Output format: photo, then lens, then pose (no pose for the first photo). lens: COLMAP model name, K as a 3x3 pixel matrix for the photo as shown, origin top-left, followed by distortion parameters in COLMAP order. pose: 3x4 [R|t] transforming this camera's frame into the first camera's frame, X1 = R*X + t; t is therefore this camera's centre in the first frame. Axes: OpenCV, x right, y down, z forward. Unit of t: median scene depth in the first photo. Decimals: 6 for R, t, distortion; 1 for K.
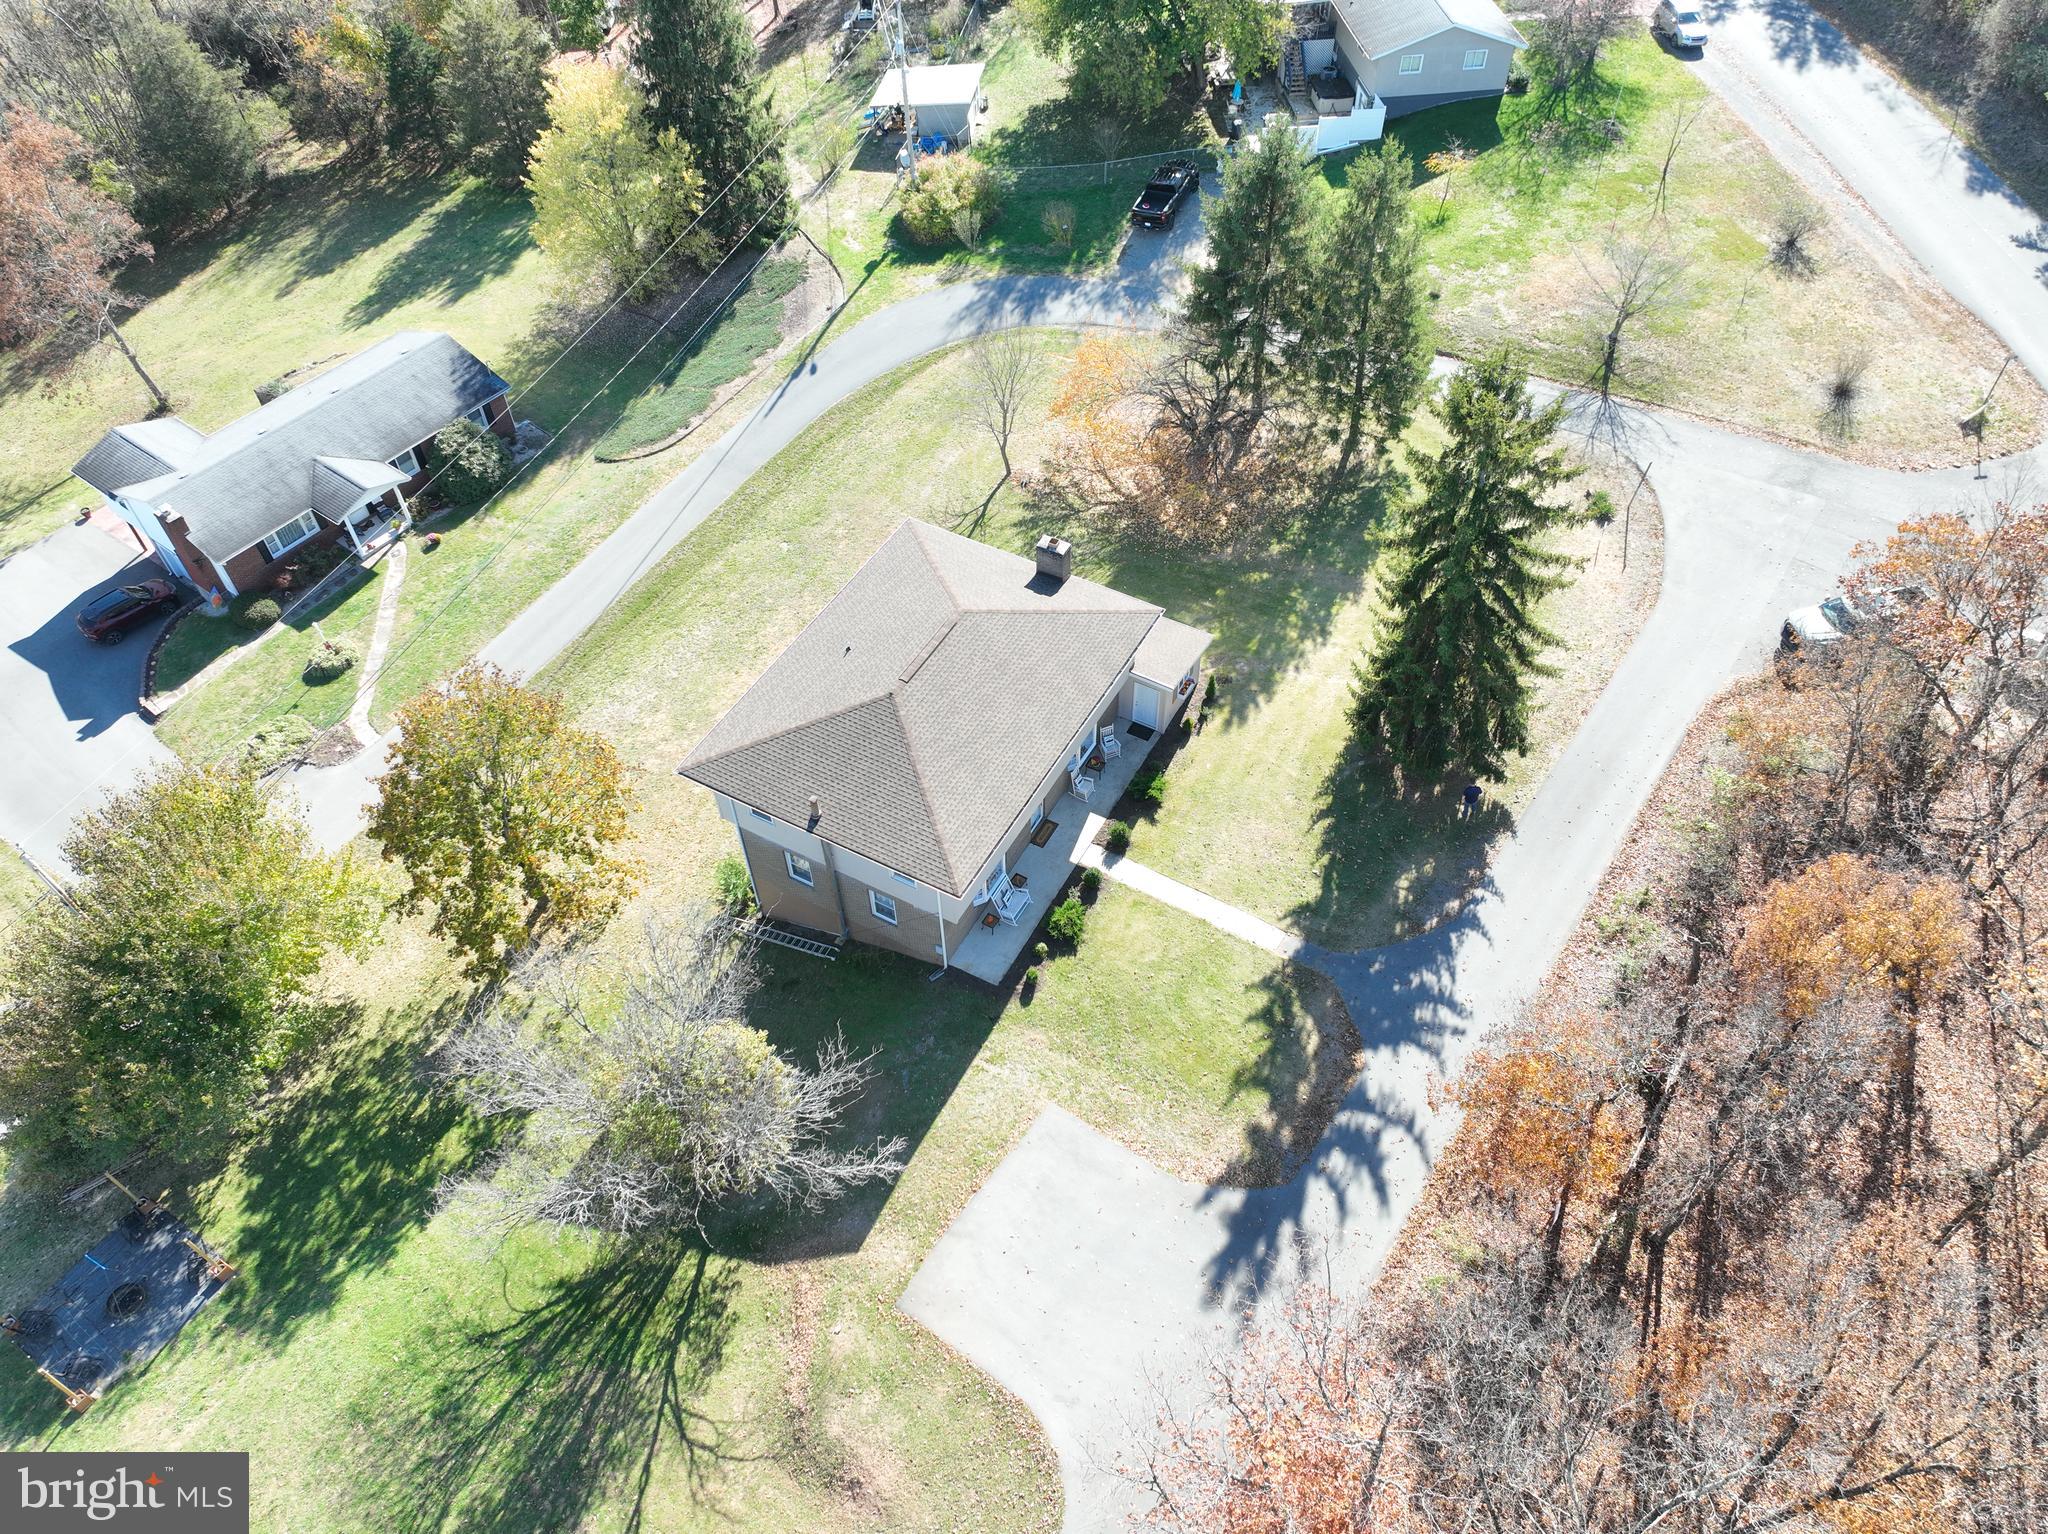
lens RADIAL K [[1433.3, 0, 1032.6], [0, 1433.3, 767.6], [0, 0, 1]] dist [-0.001926, 0.011927]
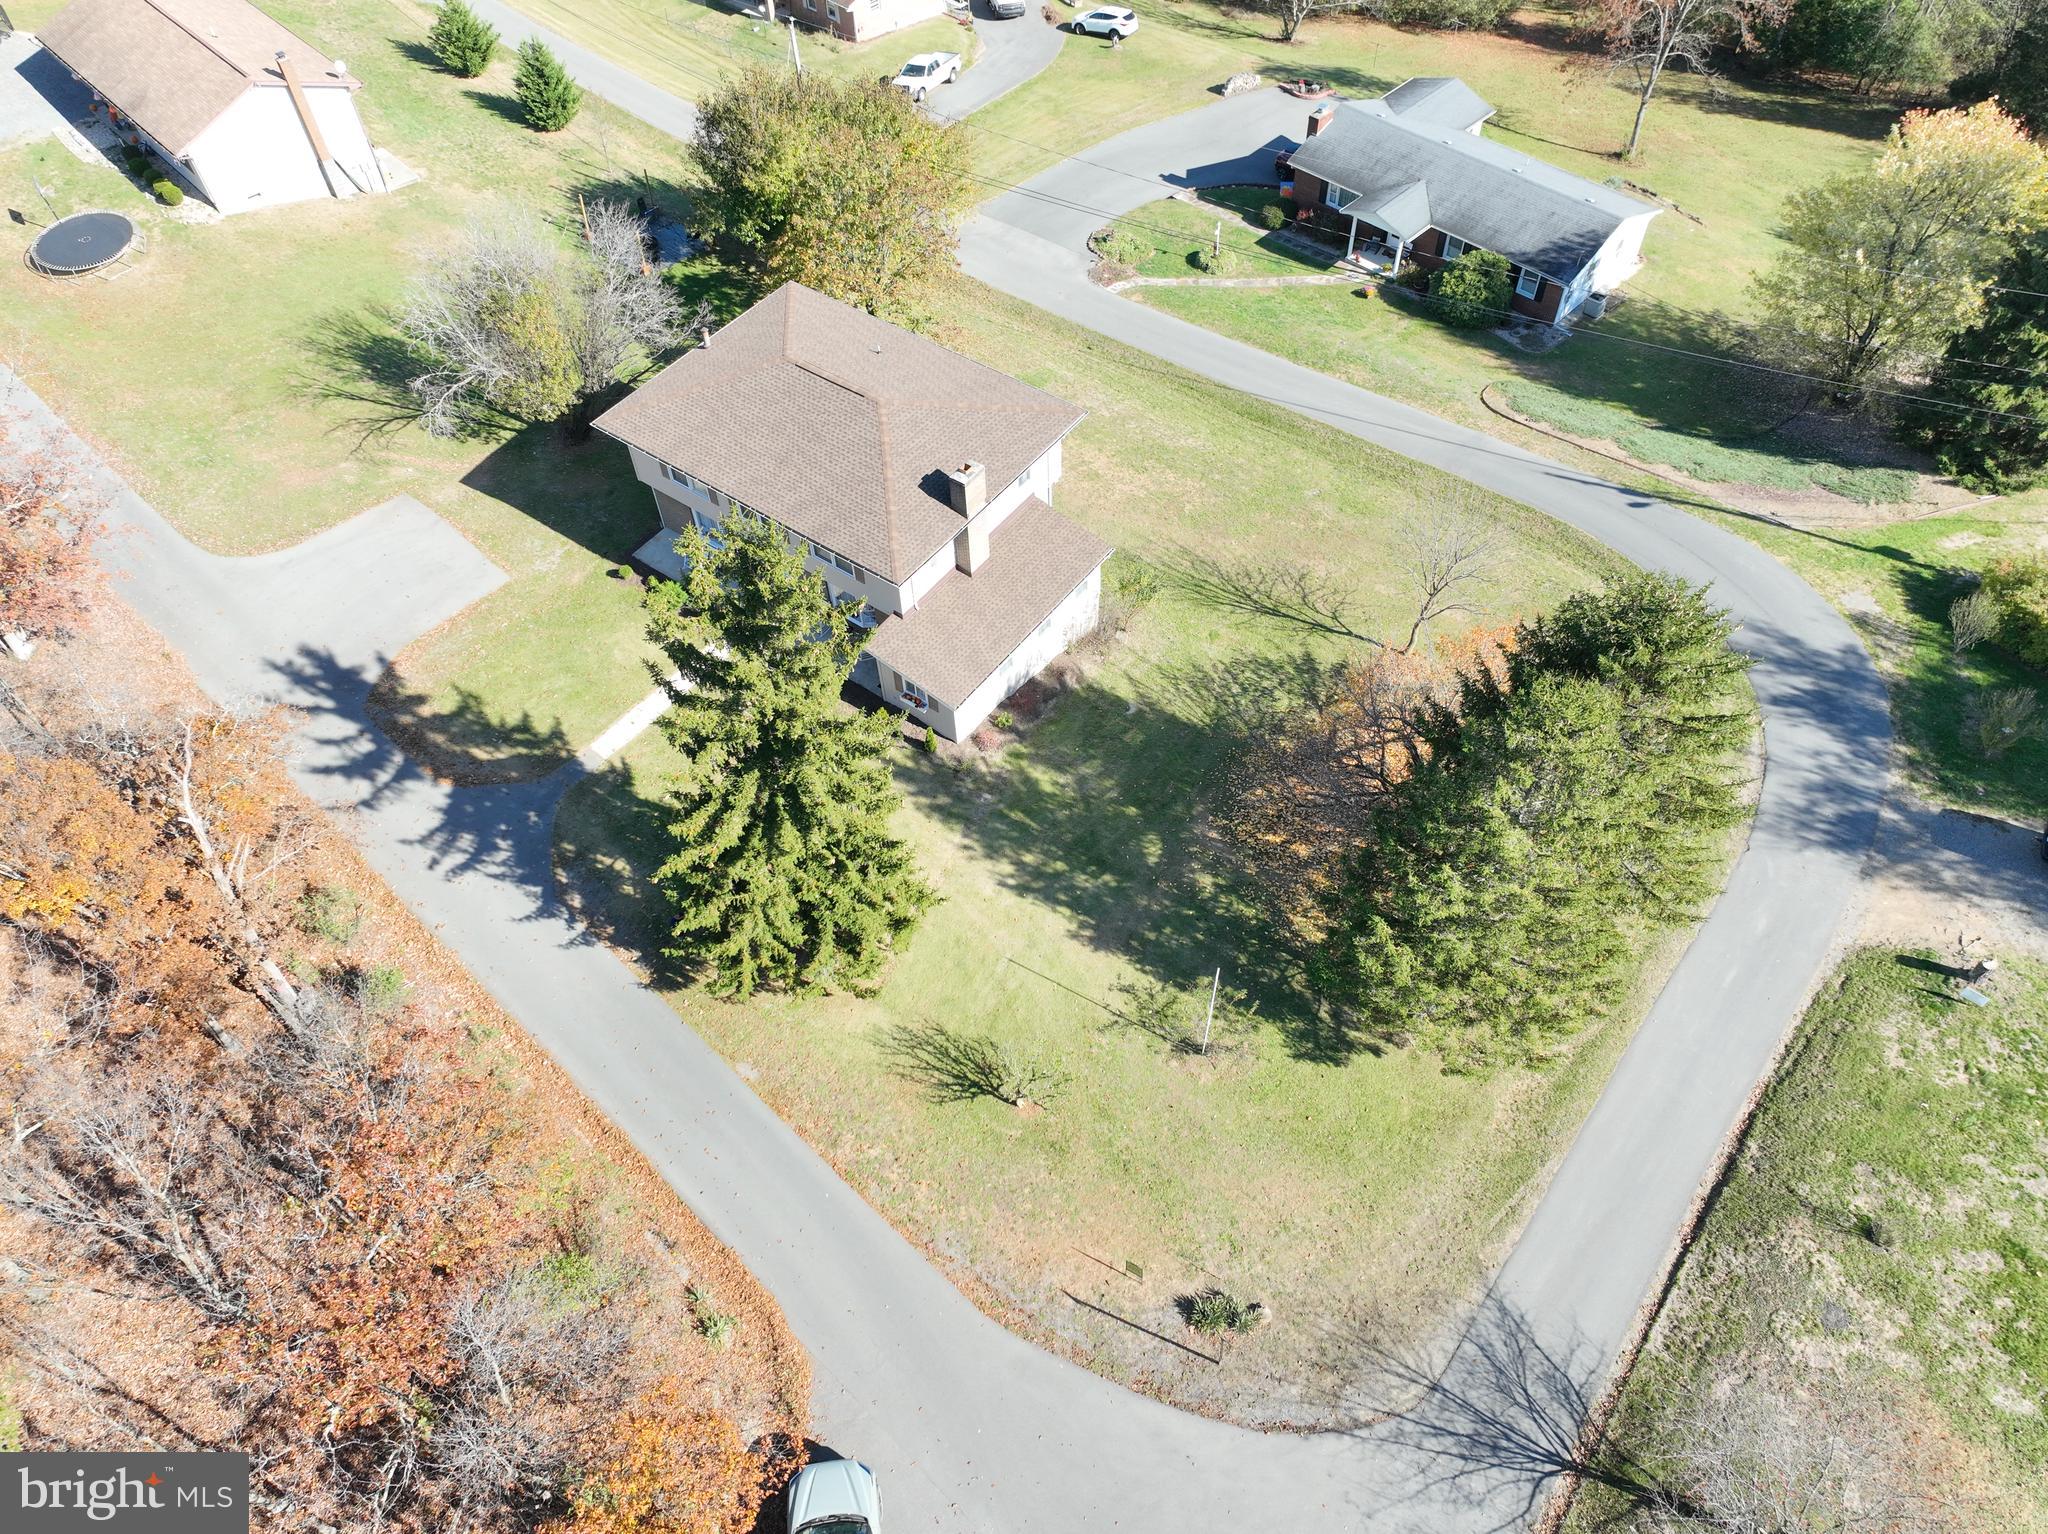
lens RADIAL K [[1433.3, 0, 1032.6], [0, 1433.3, 767.6], [0, 0, 1]] dist [-0.001926, 0.011927]
pose [[-0.129337, 0.789445, -0.600040, 0.667228], [-0.737182, 0.328167, 0.590651, -0.625367], [0.663200, 0.518732, 0.539521, 0.587520]]
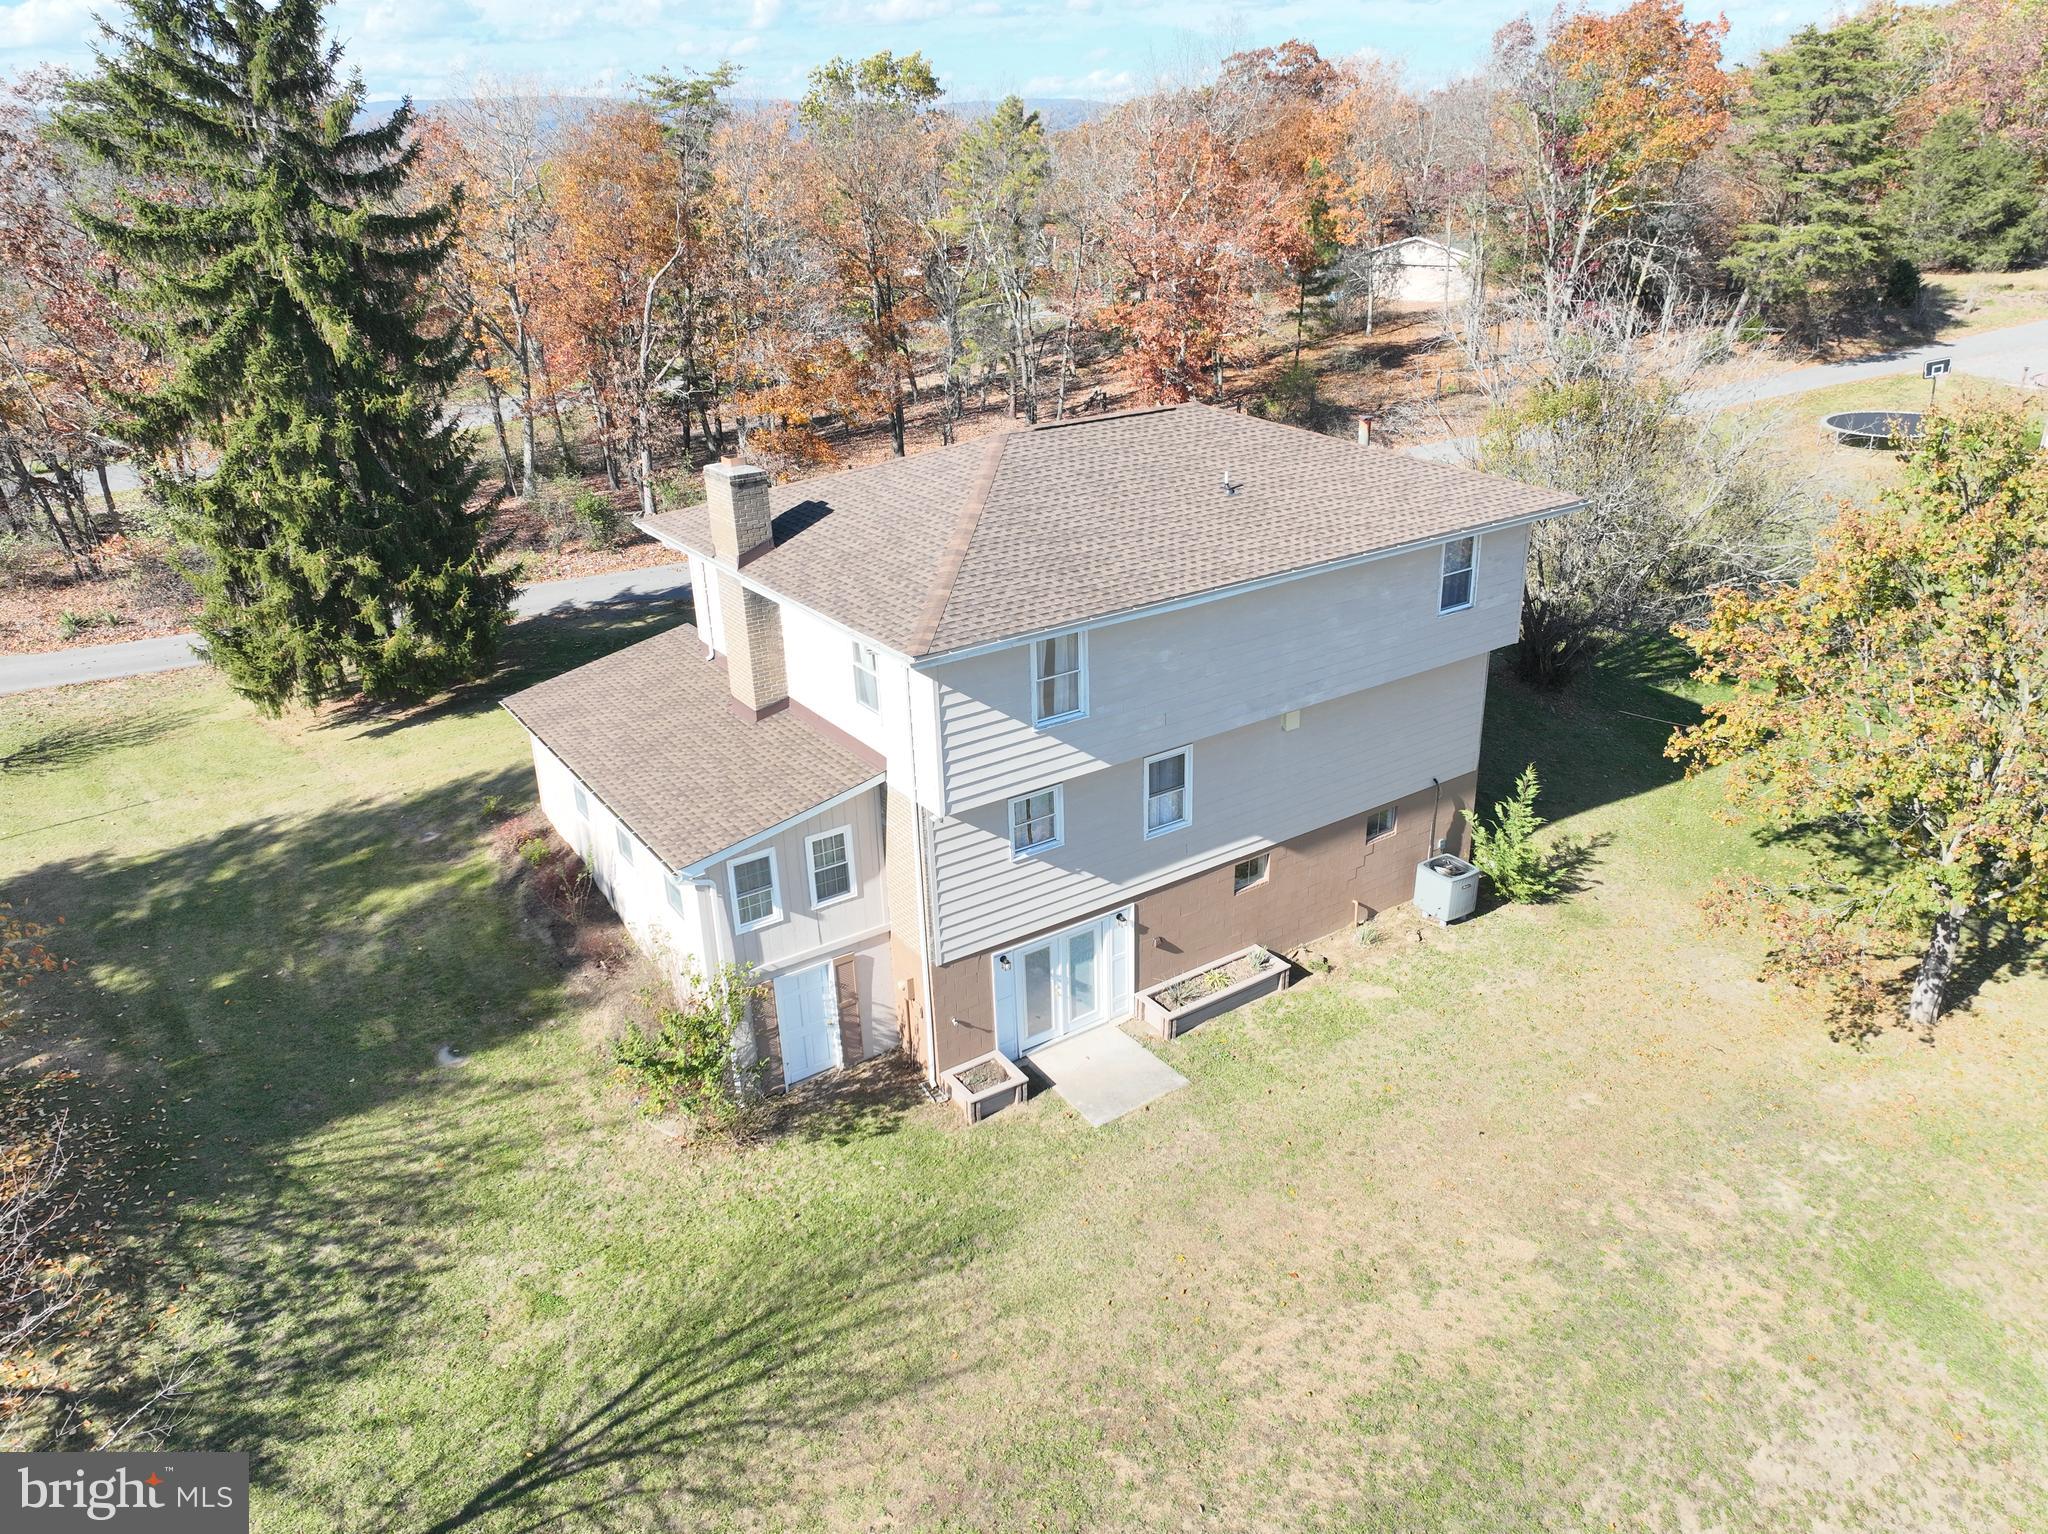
lens RADIAL K [[1433.3, 0, 1032.6], [0, 1433.3, 767.6], [0, 0, 1]] dist [-0.001926, 0.011927]
pose [[-0.887260, -0.144448, 0.438069, -0.271178], [0.376520, 0.321818, 0.868715, -0.458421], [-0.266463, 0.935718, -0.231149, 1.094951]]
